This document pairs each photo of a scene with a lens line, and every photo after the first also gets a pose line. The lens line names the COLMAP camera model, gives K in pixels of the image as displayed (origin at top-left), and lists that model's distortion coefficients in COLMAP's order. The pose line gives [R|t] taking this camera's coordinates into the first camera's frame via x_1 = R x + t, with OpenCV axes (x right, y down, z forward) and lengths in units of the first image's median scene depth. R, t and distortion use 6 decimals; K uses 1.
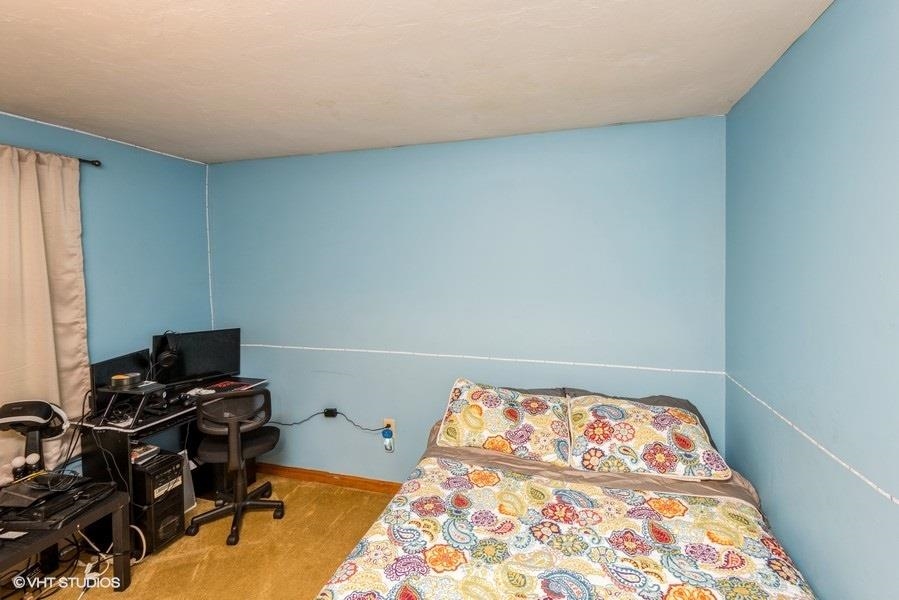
lens RADIAL K [[409.5, 0, 447.1], [0, 409.5, 295.0], [0, 0, 1]] dist [0.038133, -0.018487]
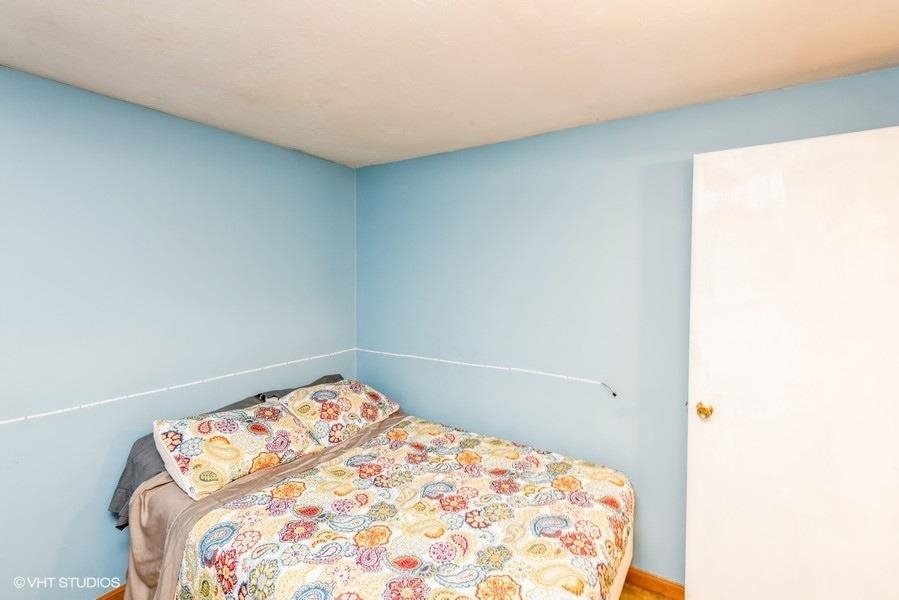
lens RADIAL K [[409.5, 0, 447.1], [0, 409.5, 295.0], [0, 0, 1]] dist [0.038133, -0.018487]
pose [[0.294064, -0.050005, 0.954477, -0.695752], [0.061850, 0.997533, 0.033206, -0.028813], [-0.953782, 0.049269, 0.296431, 0.315165]]
